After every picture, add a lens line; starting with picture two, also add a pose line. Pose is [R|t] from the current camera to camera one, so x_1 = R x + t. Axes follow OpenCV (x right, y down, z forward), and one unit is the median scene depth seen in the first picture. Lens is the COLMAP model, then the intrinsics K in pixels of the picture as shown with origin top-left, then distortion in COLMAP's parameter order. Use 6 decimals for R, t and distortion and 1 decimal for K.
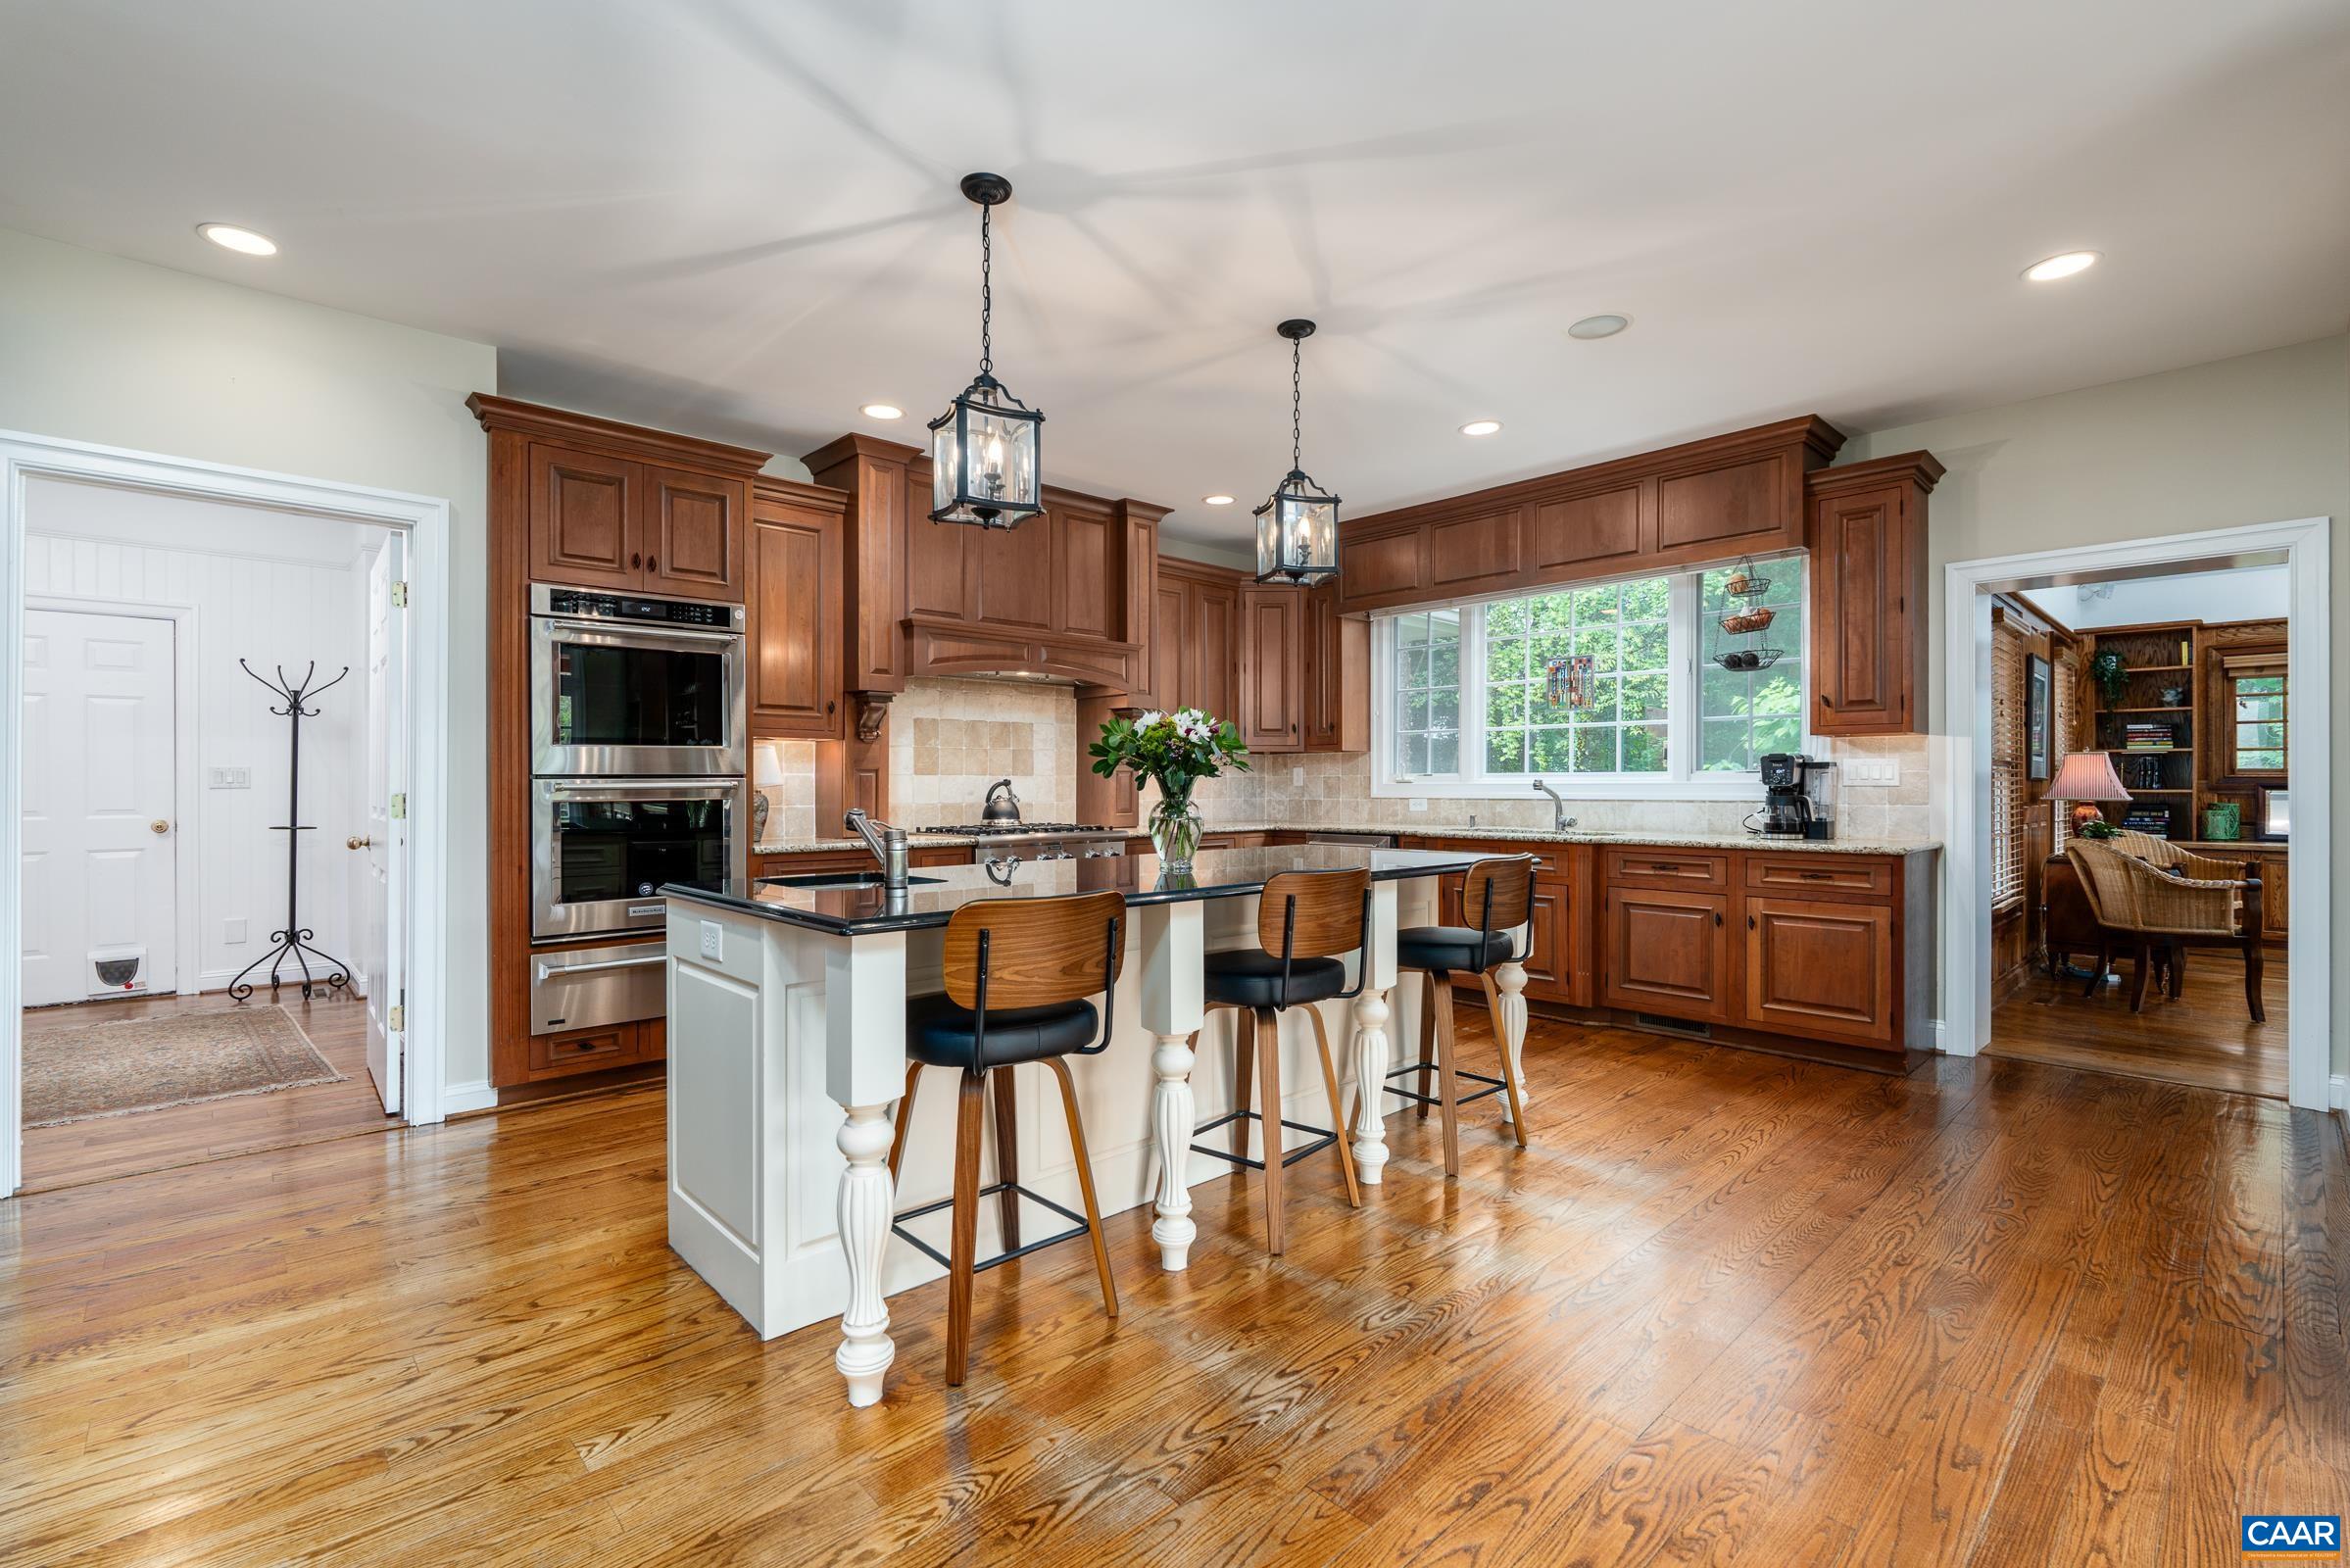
lens RADIAL K [[1044.8, 0, 1205.5], [0, 1044.8, 781.9], [0, 0, 1]] dist [-0.001075, 0.000398]
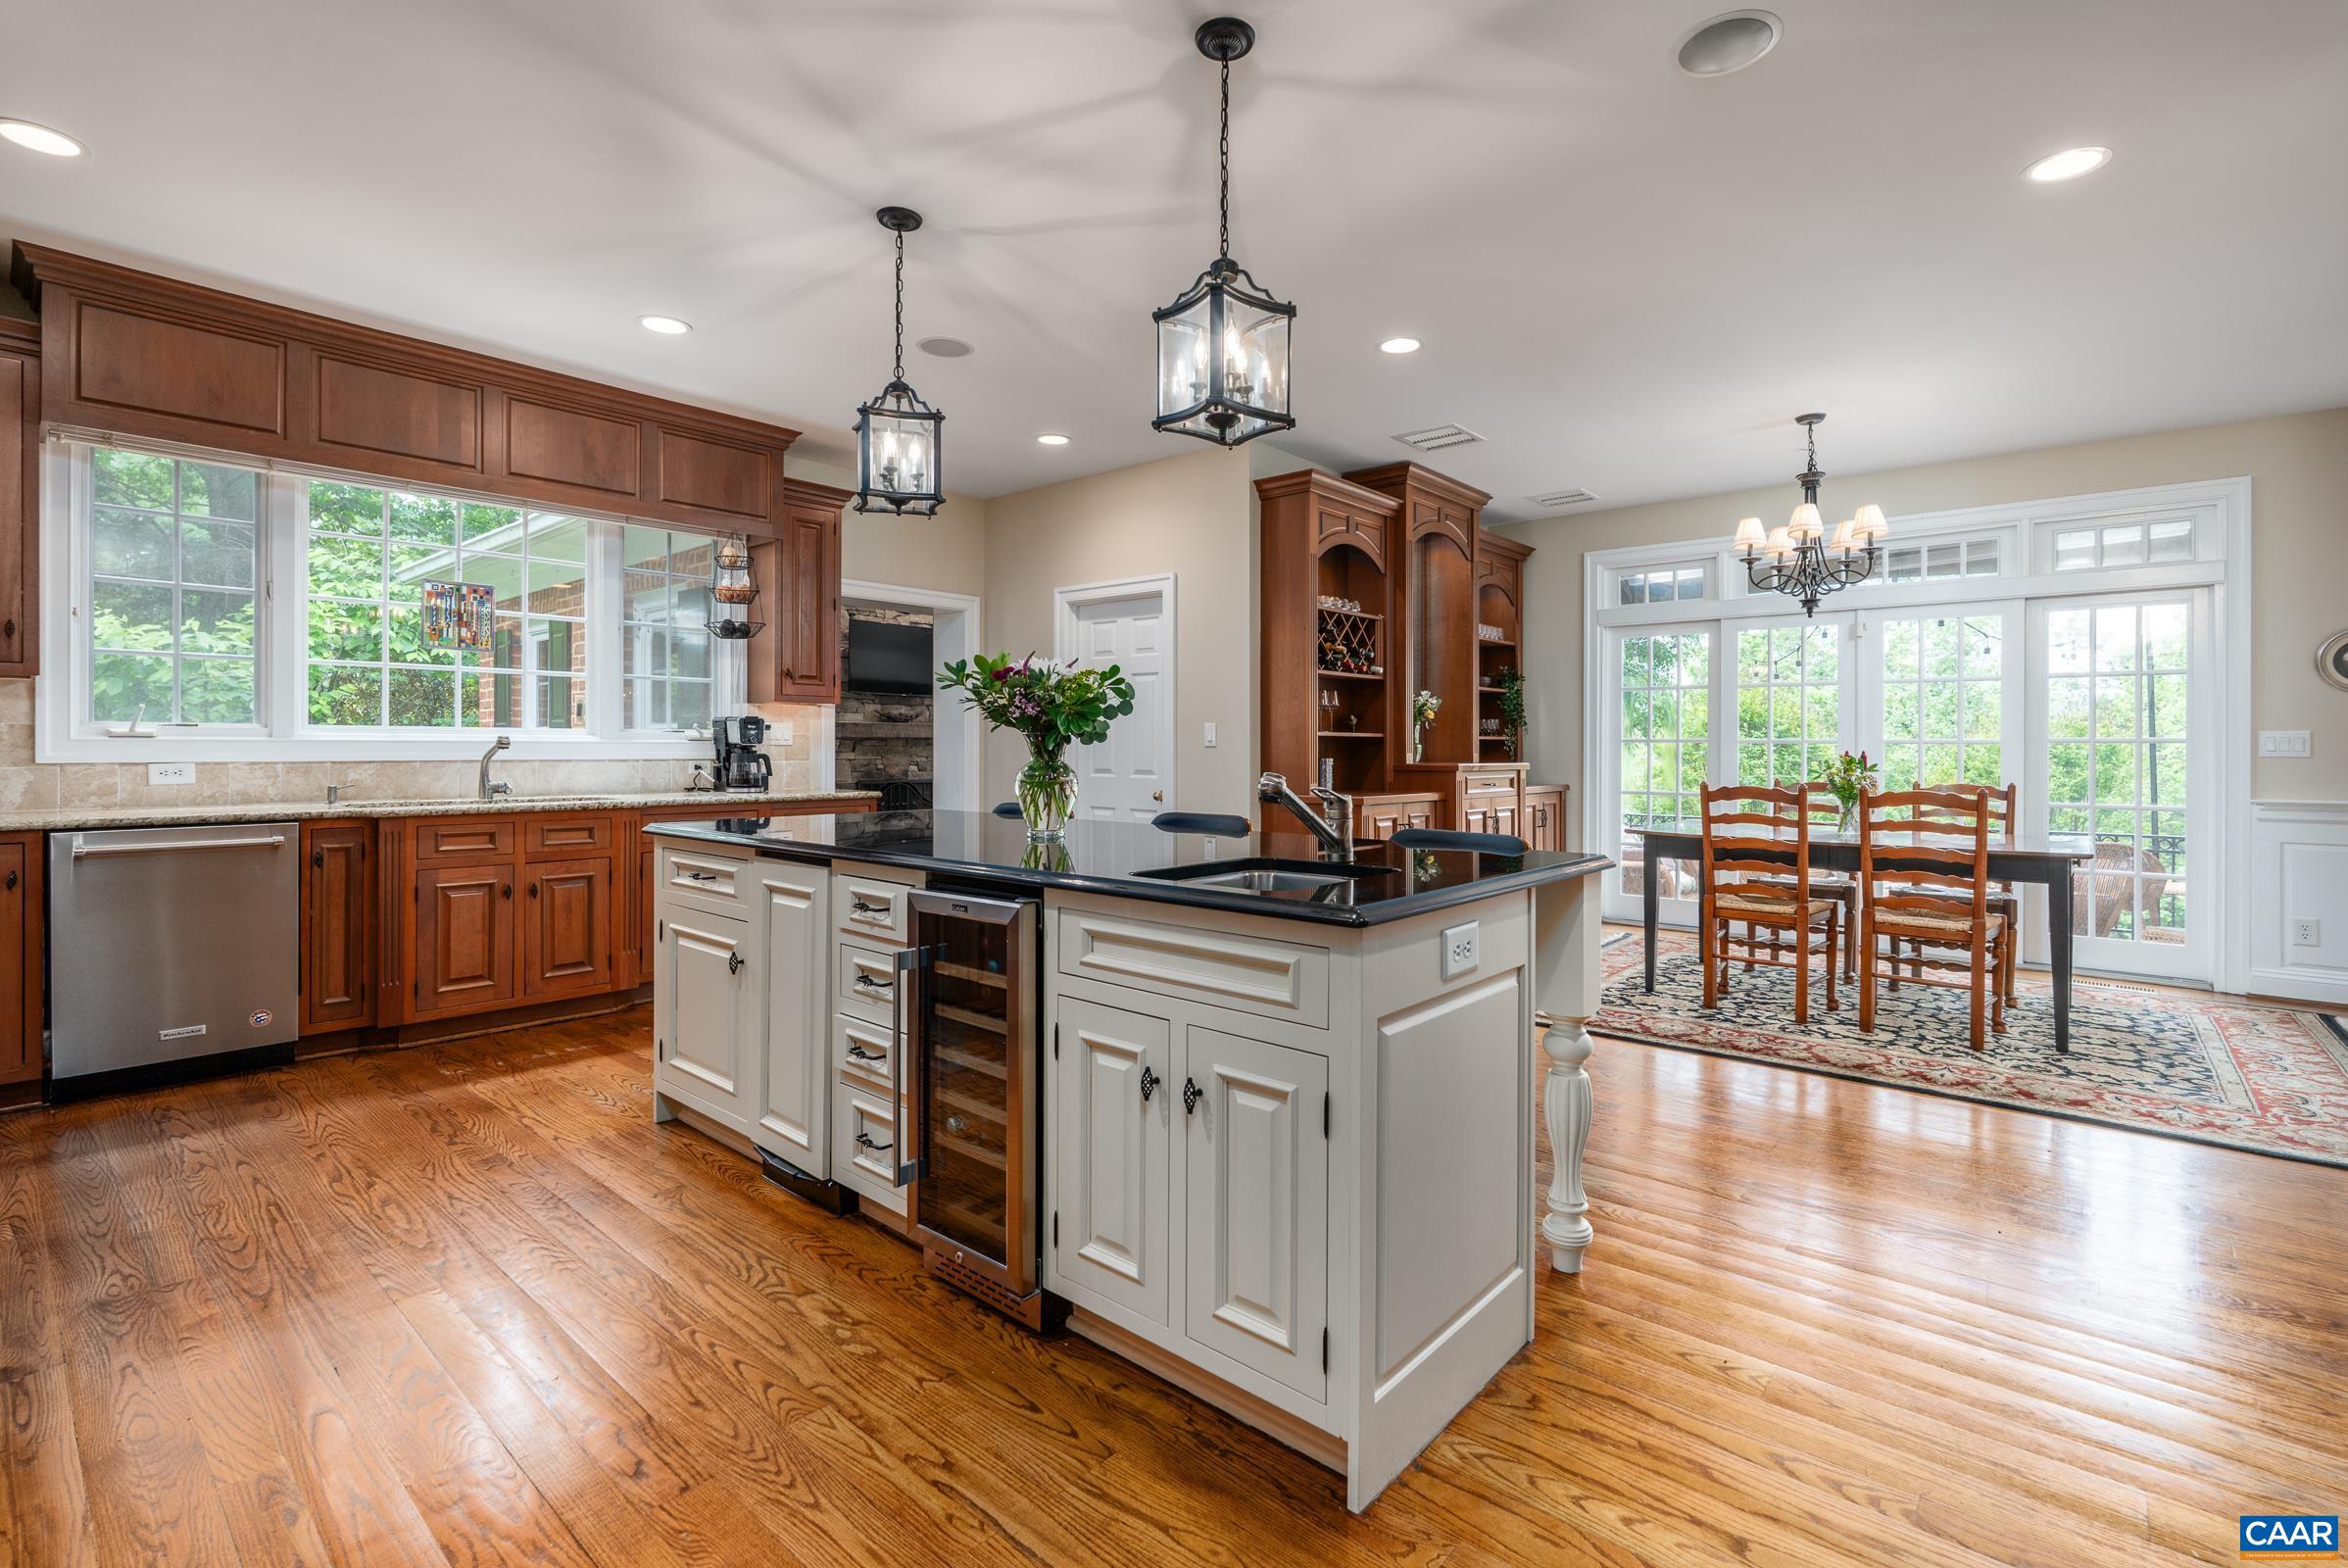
lens RADIAL K [[1043.9, 0, 1168.4], [0, 1043.9, 748.4], [0, 0, 1]] dist [-0.001075, 0.000398]
pose [[-0.075622, -0.000844, 0.997136, -0.555452], [-0.006999, 0.999975, 0.000315, 0.003581], [-0.997112, -0.006955, -0.075626, 0.585176]]
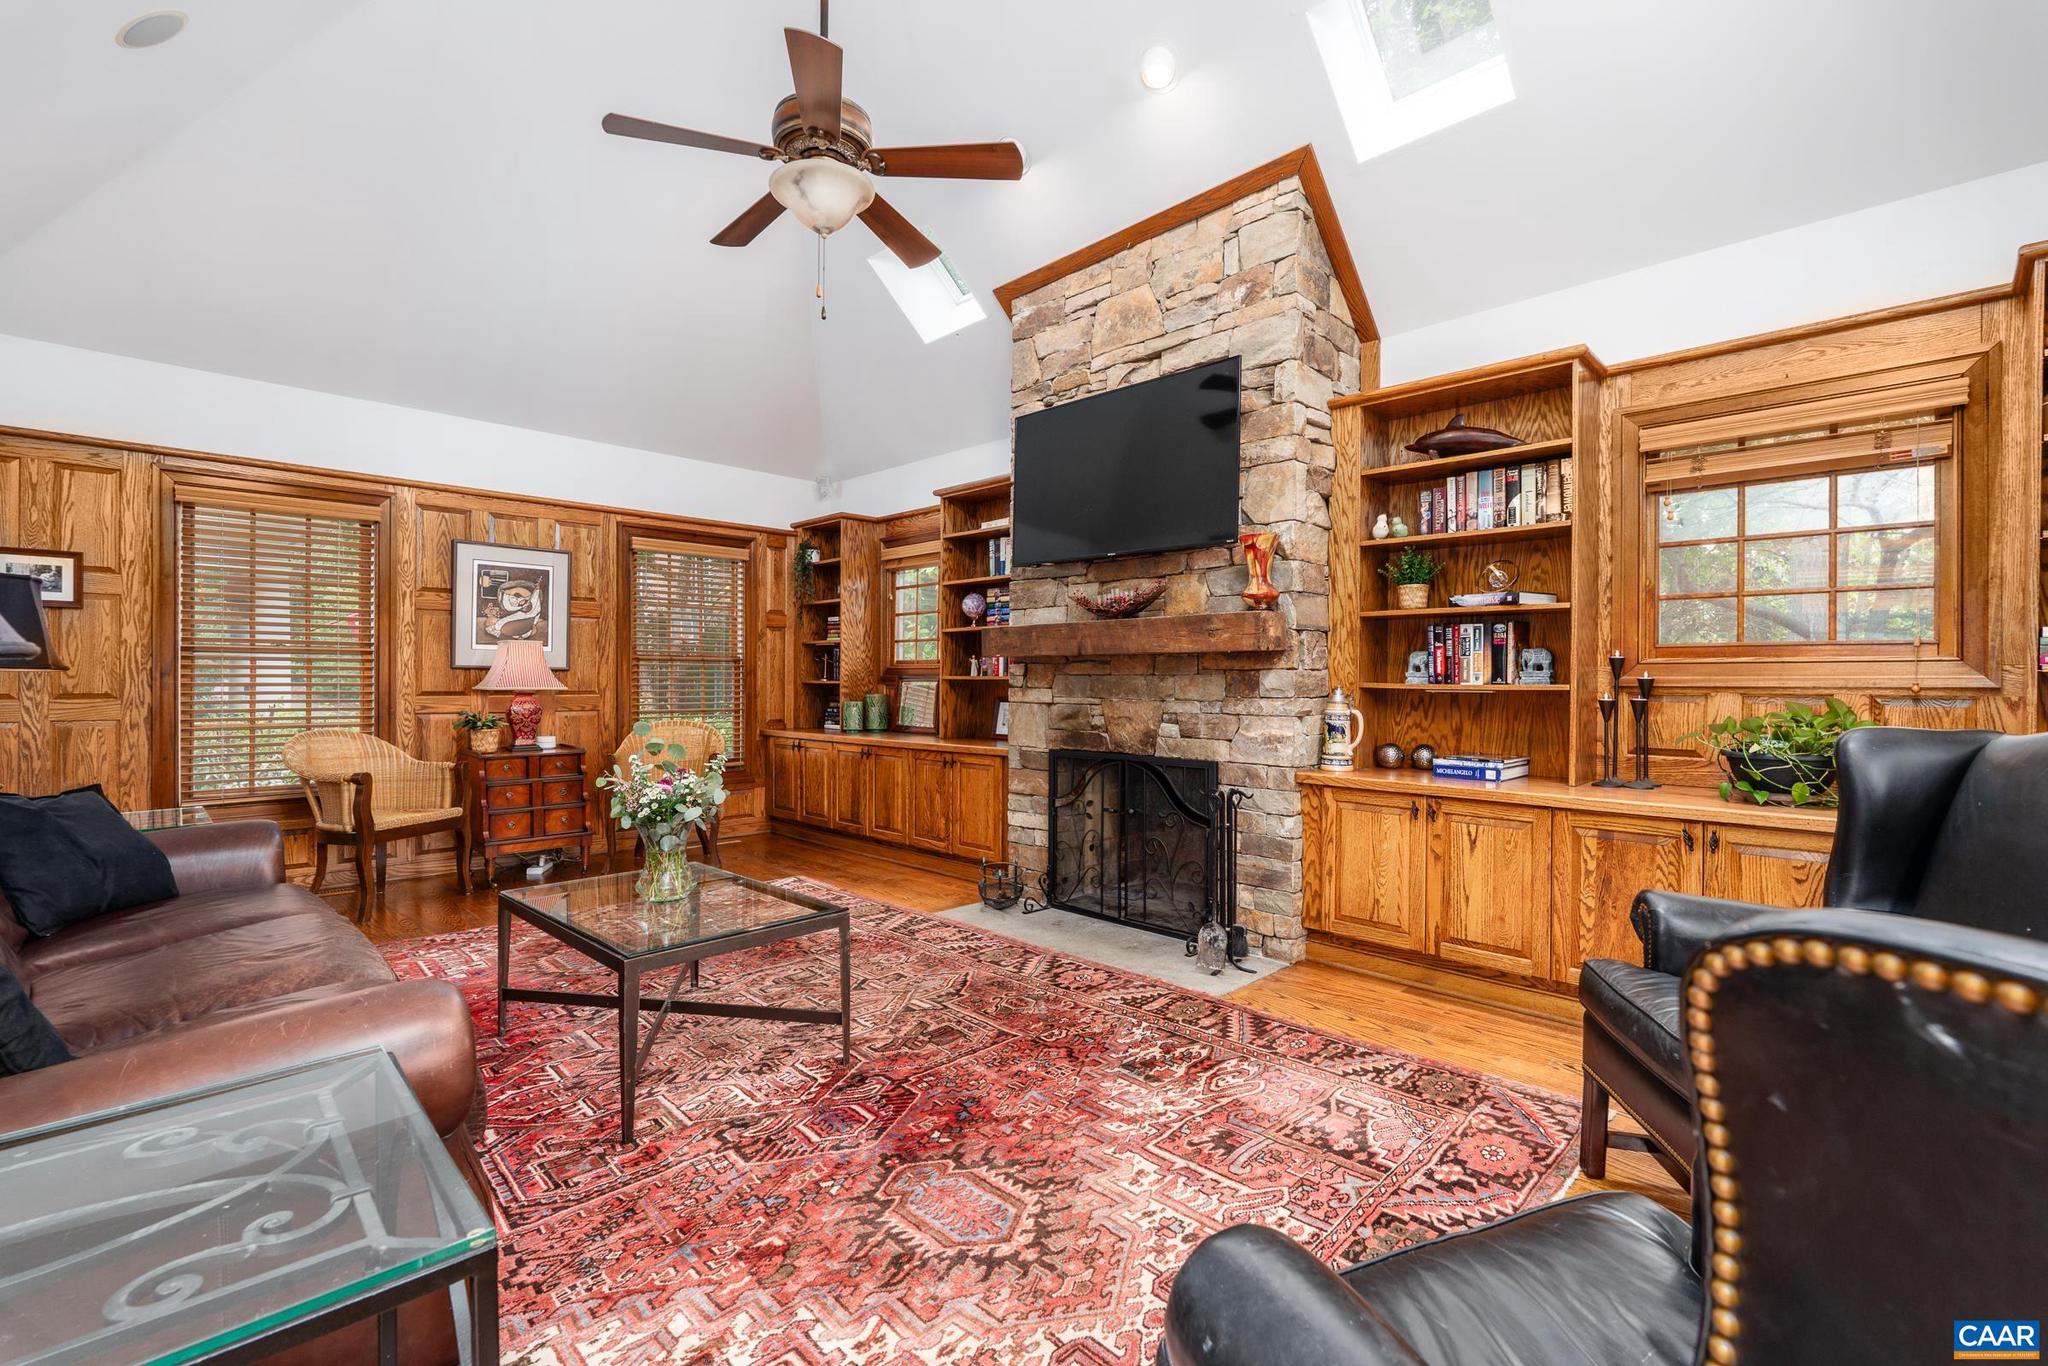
lens RADIAL K [[910.5, 0, 1058.1], [0, 910.5, 665.5], [0, 0, 1]] dist [-0.001075, 0.000398]
pose [[0.999283, -0.007024, 0.037199, 1.601315], [0.007244, 0.999957, -0.005802, -0.000947], [-0.037157, 0.006068, 0.999291, 0.164461]]
